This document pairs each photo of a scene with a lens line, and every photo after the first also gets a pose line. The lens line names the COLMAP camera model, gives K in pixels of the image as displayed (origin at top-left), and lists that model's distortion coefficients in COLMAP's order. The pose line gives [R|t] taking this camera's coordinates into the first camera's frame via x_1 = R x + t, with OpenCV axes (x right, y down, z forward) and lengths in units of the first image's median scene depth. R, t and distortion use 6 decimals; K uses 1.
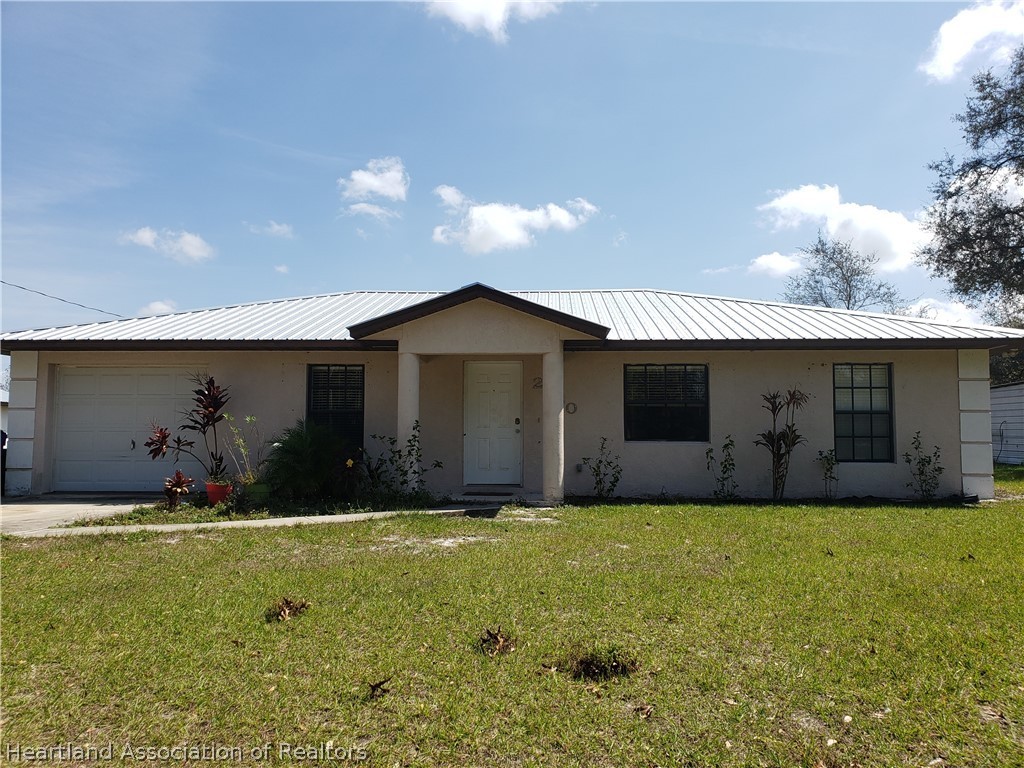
lens RADIAL K [[763.3, 0, 512.0], [0, 763.3, 384.0], [0, 0, 1]] dist [0.118972, -0.000851]
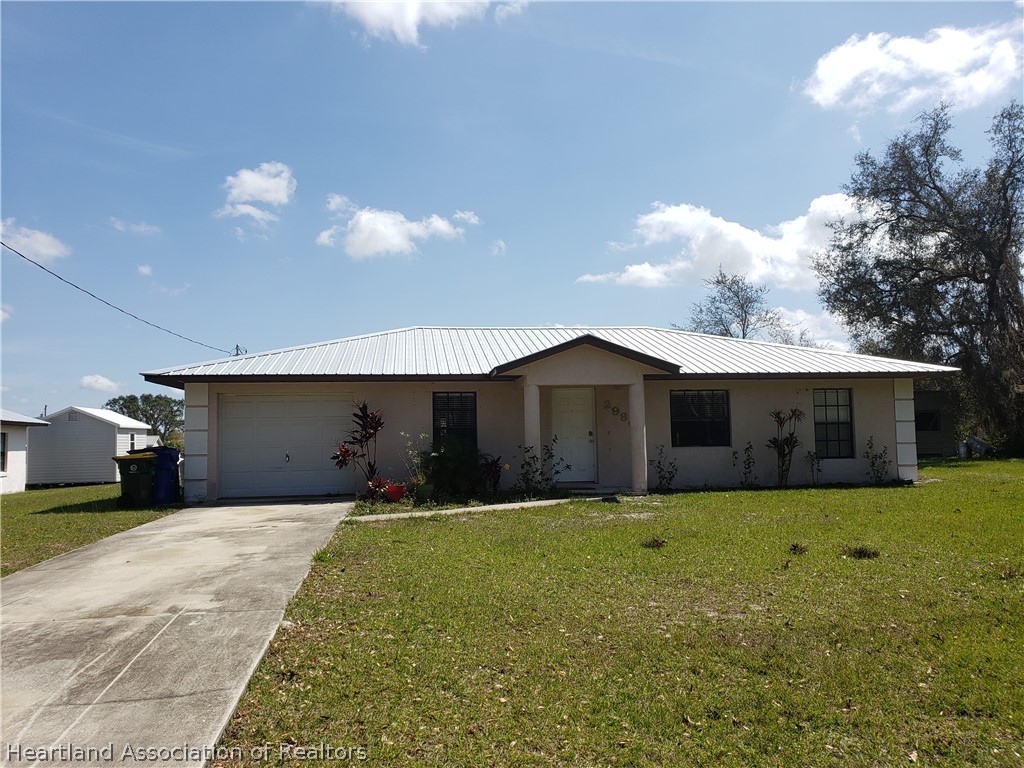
lens RADIAL K [[788.3, 0, 513.3], [0, 788.3, 396.1], [0, 0, 1]] dist [0.182943, 0.000664]
pose [[0.980381, -0.009374, 0.196891, -0.406047], [0.007977, 0.999937, 0.007886, -0.028899], [-0.196952, -0.006160, 0.980394, -0.321285]]
